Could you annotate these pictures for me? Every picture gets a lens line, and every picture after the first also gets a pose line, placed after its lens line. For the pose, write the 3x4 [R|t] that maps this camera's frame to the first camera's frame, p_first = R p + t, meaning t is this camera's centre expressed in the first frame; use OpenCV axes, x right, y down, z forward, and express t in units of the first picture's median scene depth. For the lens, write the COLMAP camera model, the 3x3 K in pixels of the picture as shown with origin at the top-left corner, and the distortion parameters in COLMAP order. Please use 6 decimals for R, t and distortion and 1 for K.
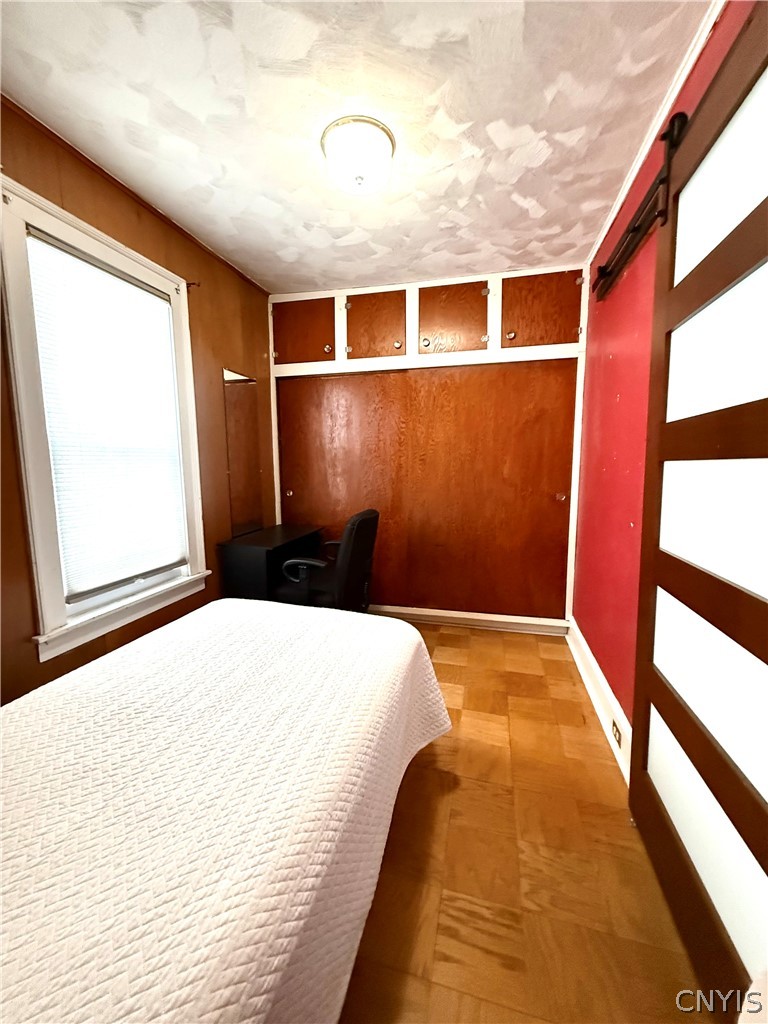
lens RADIAL K [[407.8, 0, 383.9], [0, 407.8, 510.3], [0, 0, 1]] dist [0.000388, -0.000143]
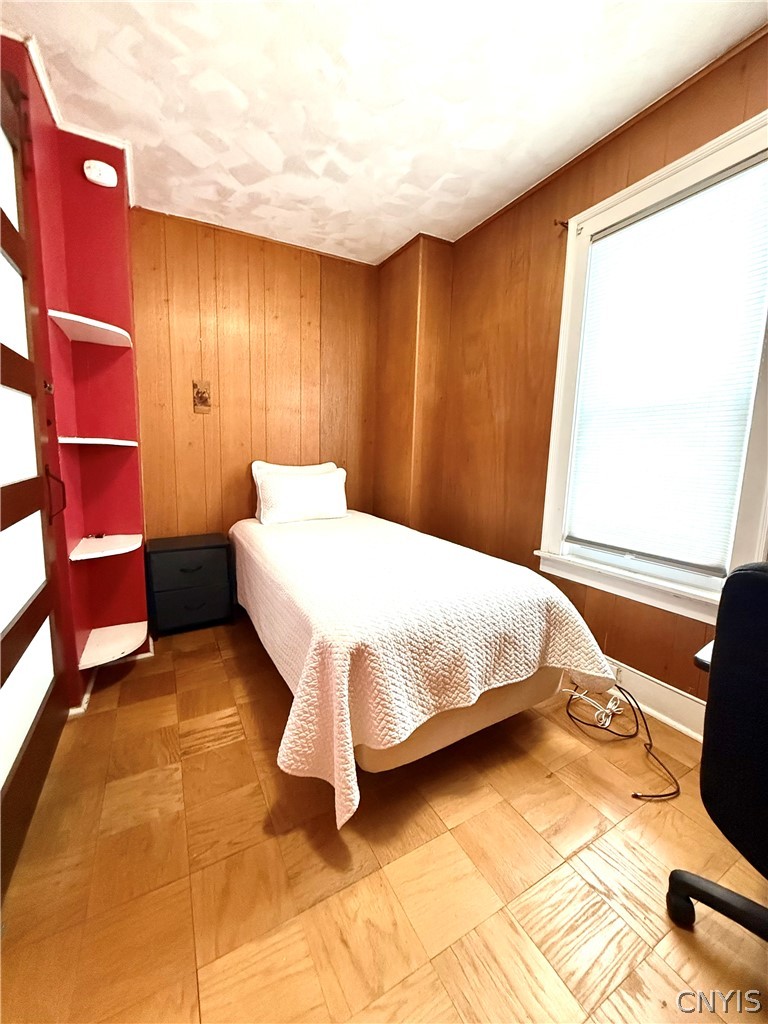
lens RADIAL K [[407.8, 0, 388.4], [0, 407.8, 507.2], [0, 0, 1]] dist [0.000388, -0.000143]
pose [[-0.718728, 0.085186, -0.690054, 0.483700], [-0.100169, 0.969427, 0.224005, -0.099918], [0.688038, 0.230121, -0.688221, 1.514759]]
